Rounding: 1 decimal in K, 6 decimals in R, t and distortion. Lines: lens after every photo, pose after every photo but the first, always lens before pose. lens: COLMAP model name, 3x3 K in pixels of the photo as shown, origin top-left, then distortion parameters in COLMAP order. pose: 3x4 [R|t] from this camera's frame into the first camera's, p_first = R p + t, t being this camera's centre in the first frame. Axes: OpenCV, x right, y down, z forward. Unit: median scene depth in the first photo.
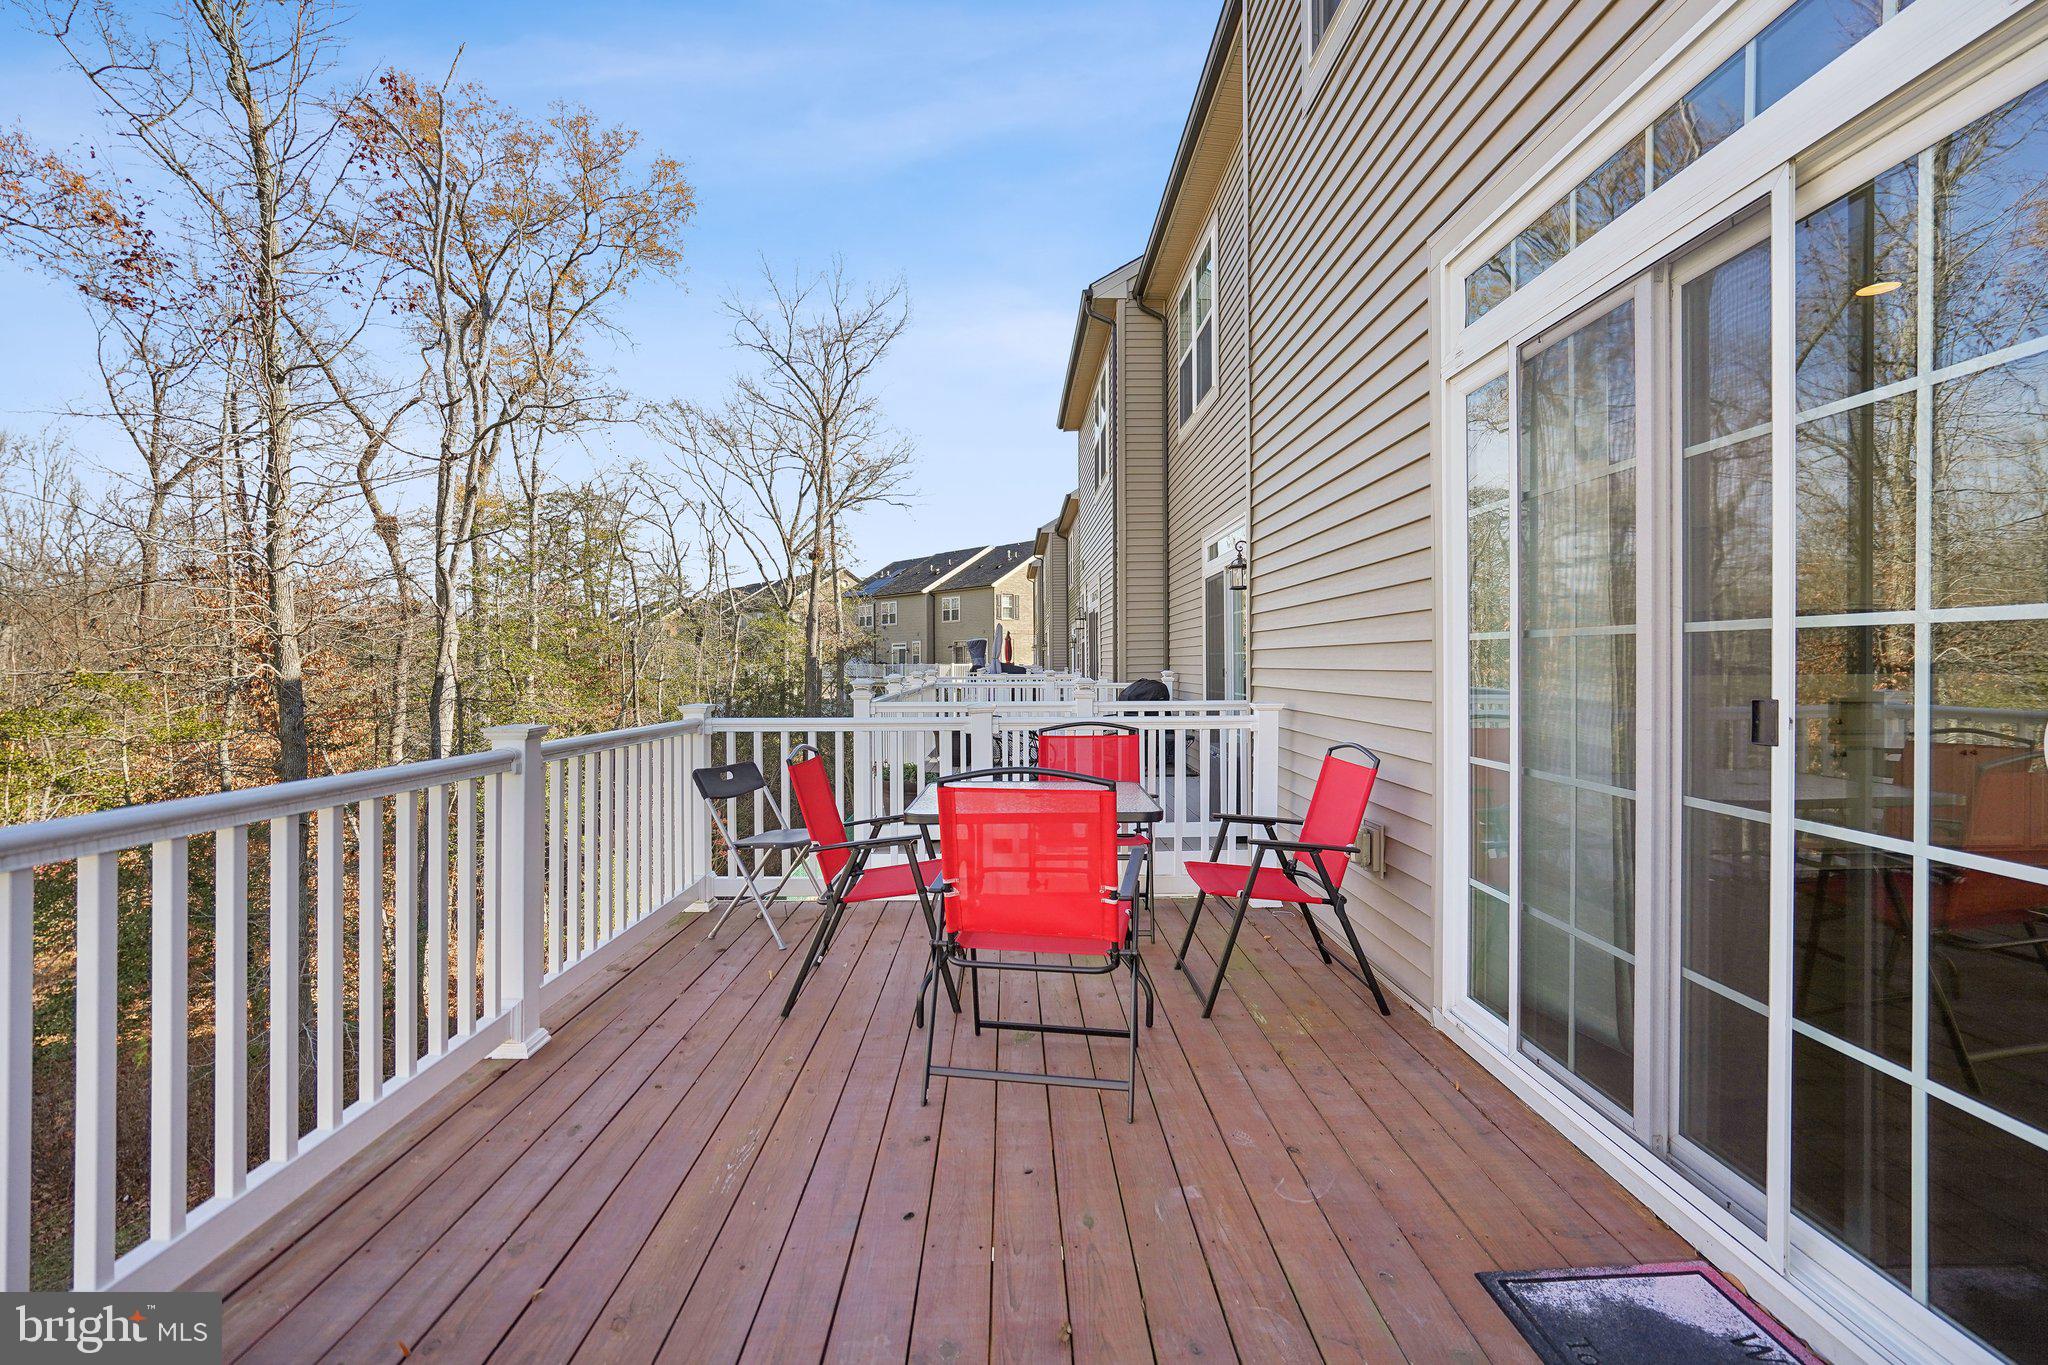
lens RADIAL K [[940.5, 0, 1031.6], [0, 940.5, 672.9], [0, 0, 1]] dist [-0.043646, 0.018124]
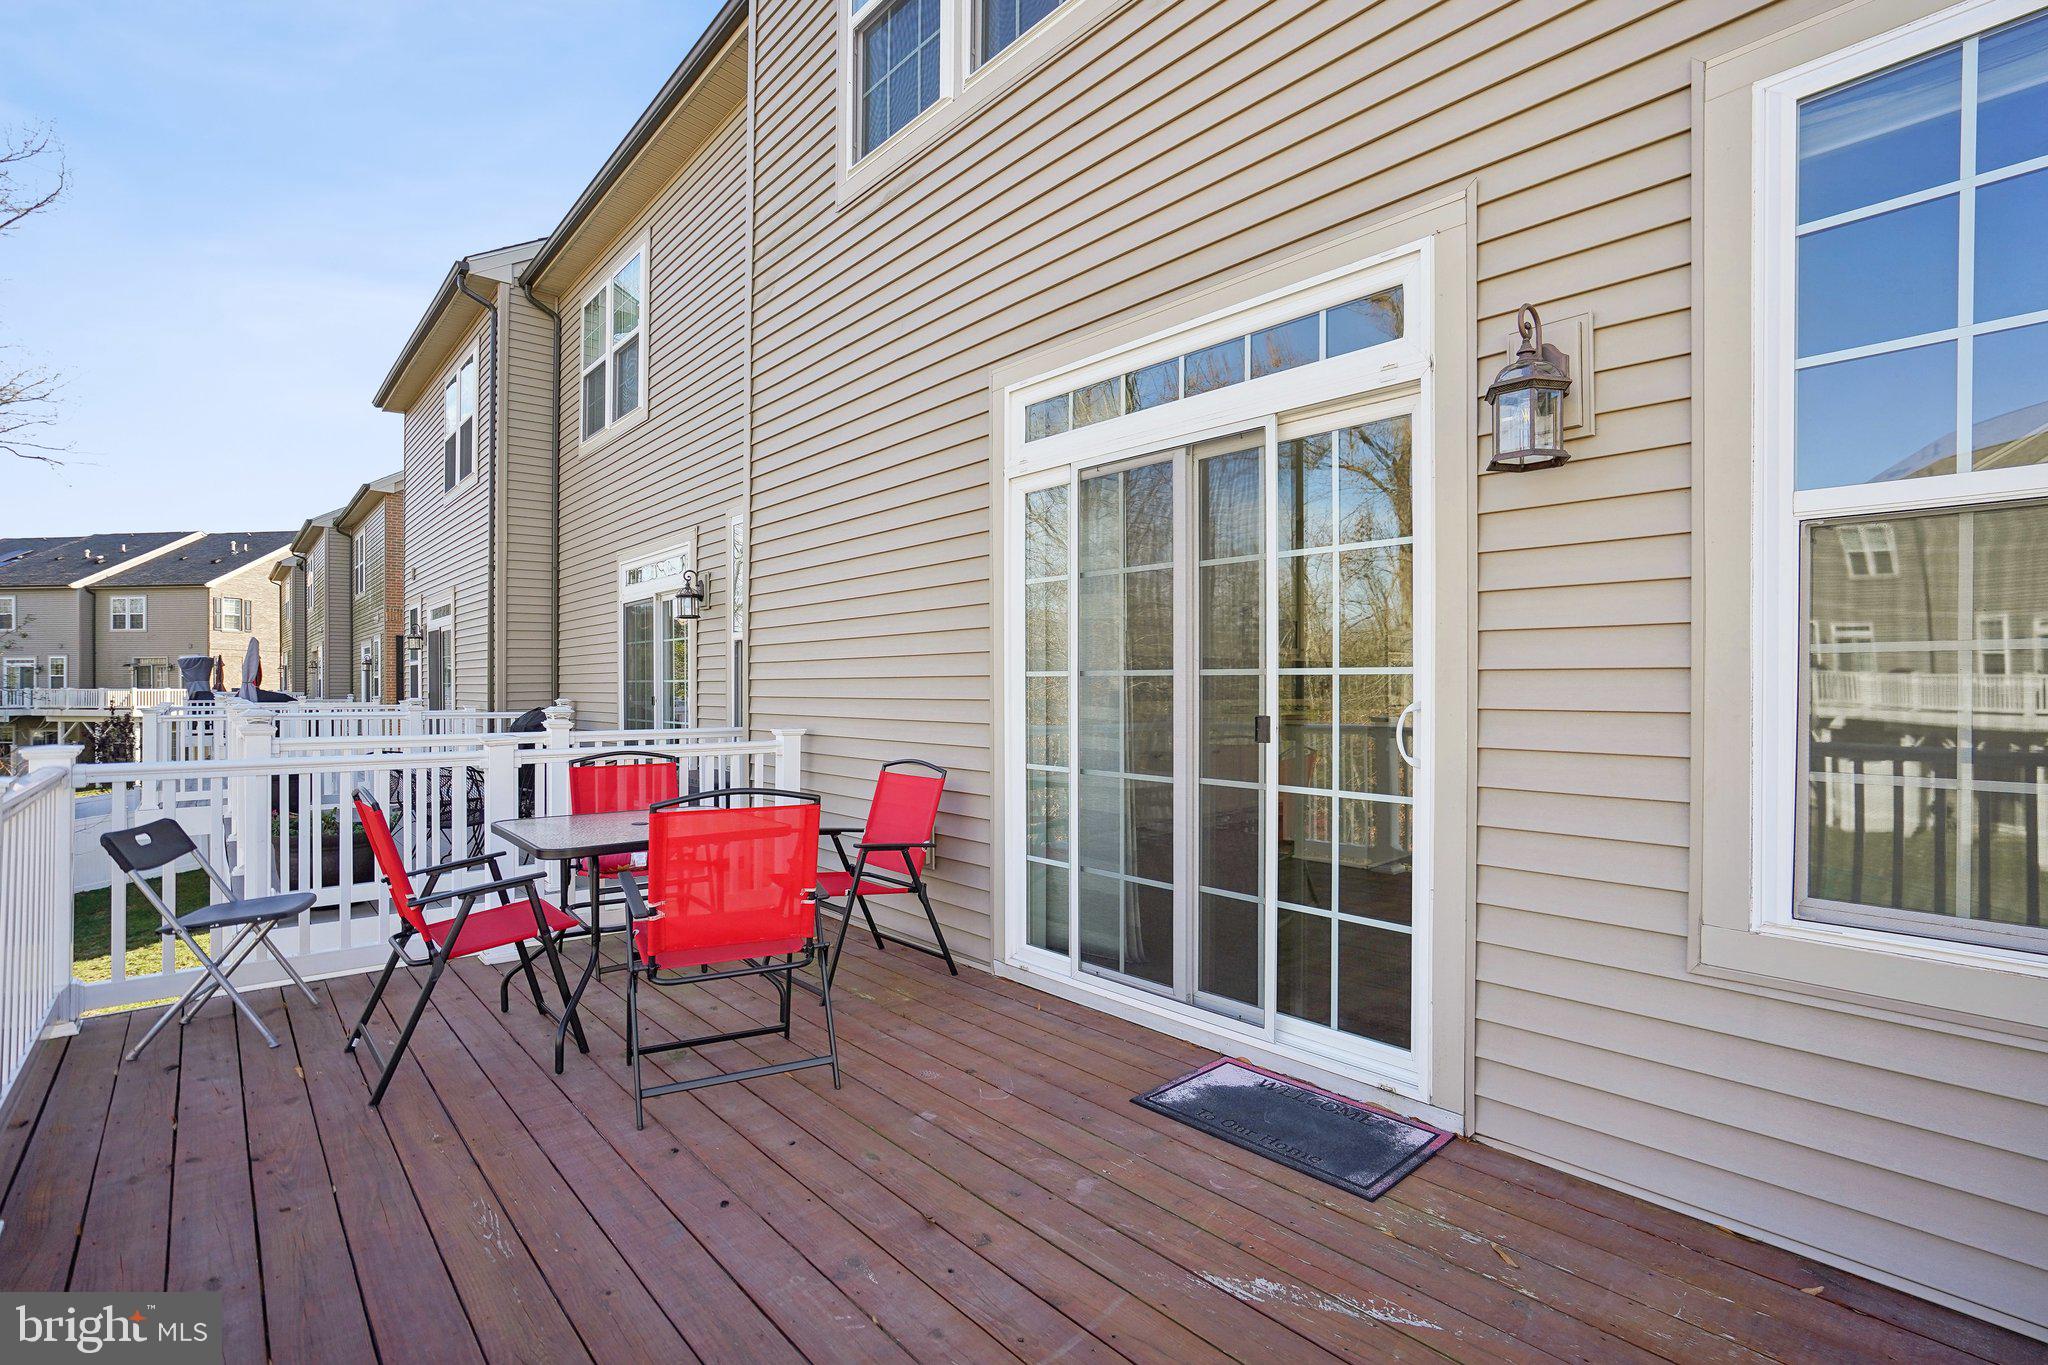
lens RADIAL K [[940.5, 0, 1056.9], [0, 940.5, 688.9], [0, 0, 1]] dist [-0.043646, 0.018124]
pose [[0.759140, 0.007162, 0.650888, -0.344421], [0.001186, 0.999923, -0.012387, -0.000308], [-0.650926, 0.010176, 0.759073, -0.048775]]
